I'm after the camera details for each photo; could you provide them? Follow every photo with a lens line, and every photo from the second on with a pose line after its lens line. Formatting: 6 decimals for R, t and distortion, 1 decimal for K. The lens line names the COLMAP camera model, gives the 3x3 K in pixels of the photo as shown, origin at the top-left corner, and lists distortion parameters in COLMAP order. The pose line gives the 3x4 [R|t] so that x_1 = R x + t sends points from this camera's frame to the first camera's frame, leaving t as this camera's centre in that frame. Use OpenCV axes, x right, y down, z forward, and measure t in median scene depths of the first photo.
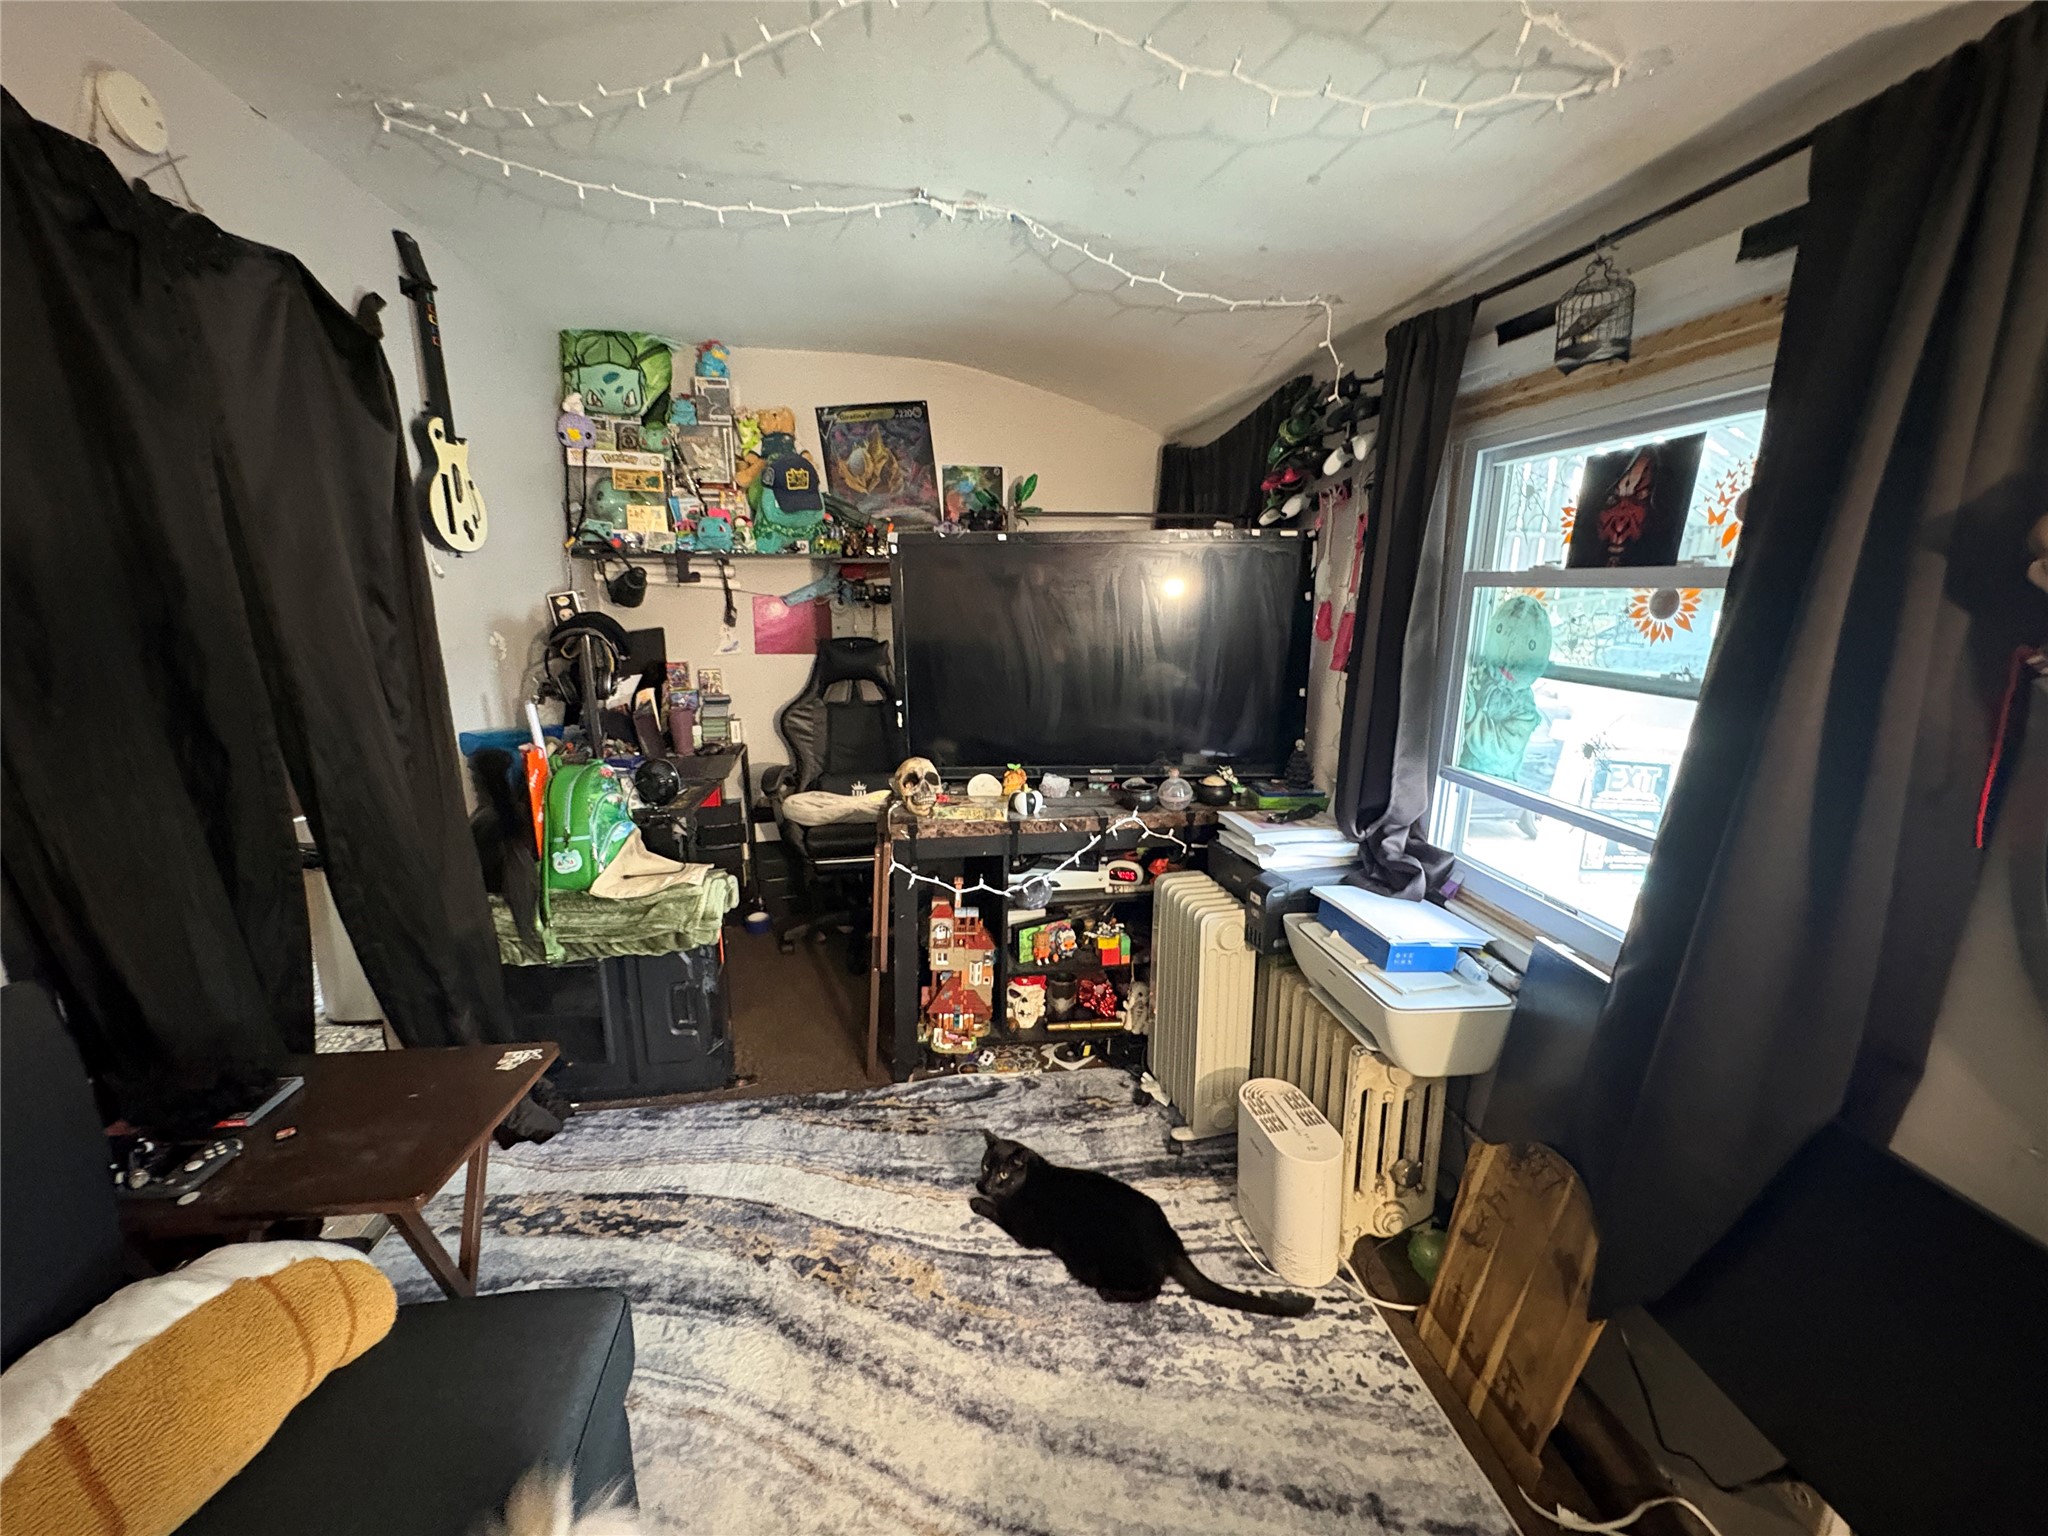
lens RADIAL K [[818.0, 0, 1026.4], [0, 818.0, 765.5], [0, 0, 1]] dist [0.000385, -0.000369]
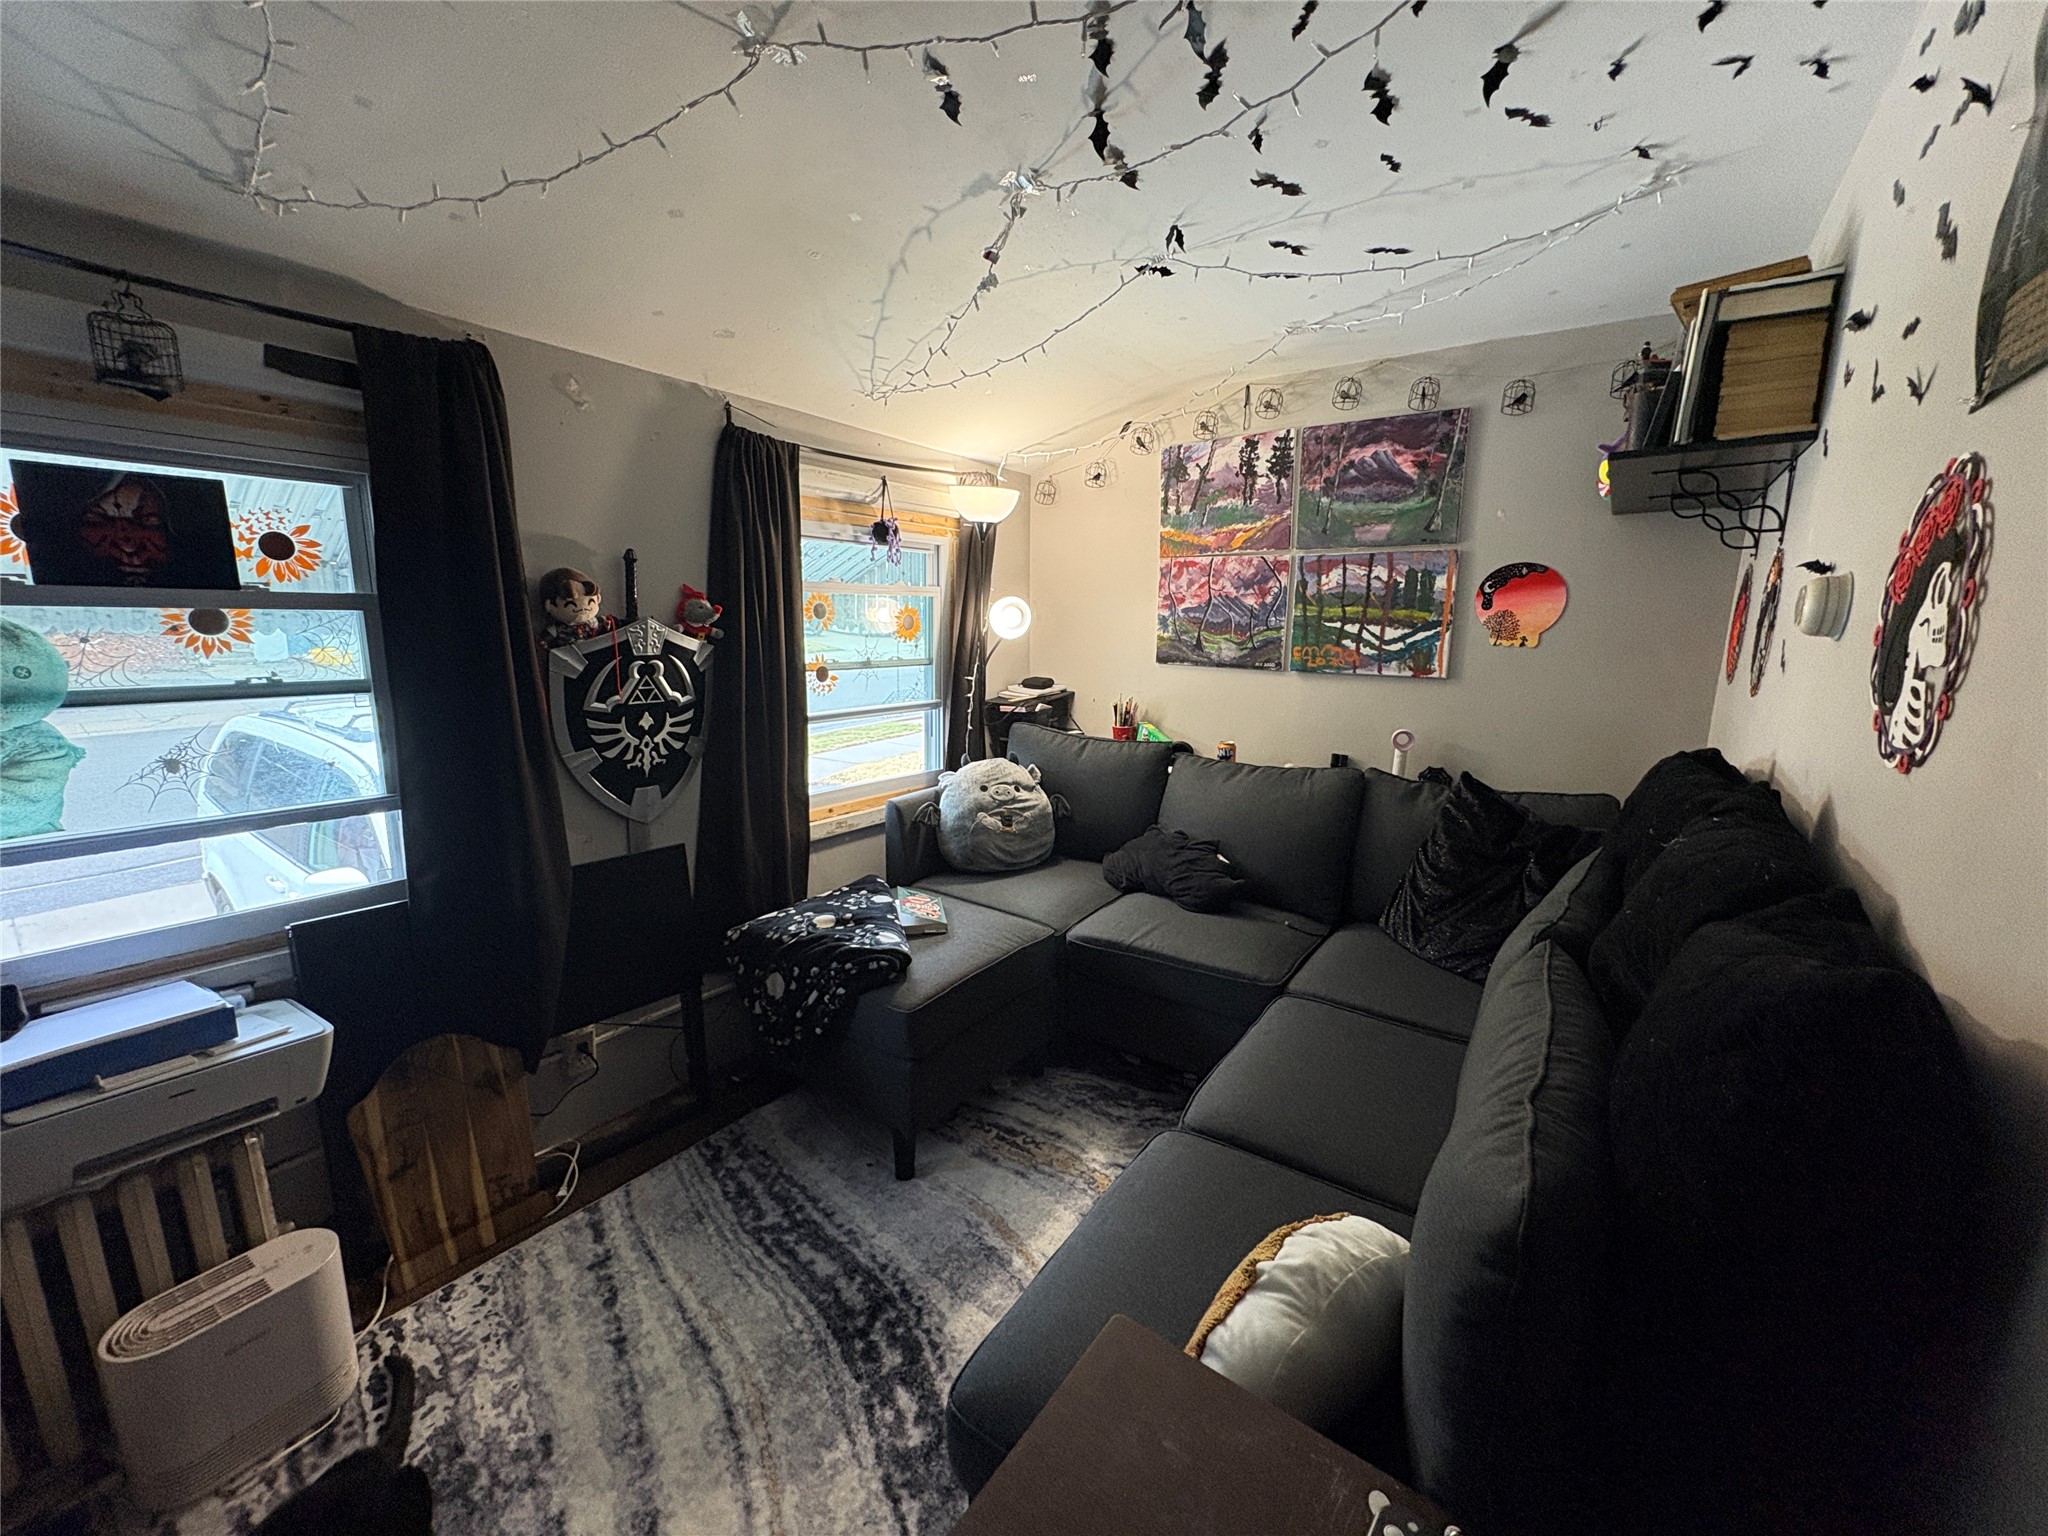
lens RADIAL K [[818.0, 0, 1026.4], [0, 818.0, 765.5], [0, 0, 1]] dist [0.000385, -0.000369]
pose [[-0.723330, -0.142001, 0.675744, -0.840652], [0.128369, 0.933912, 0.333661, -0.241846], [-0.678466, 0.328091, -0.657298, 1.030351]]
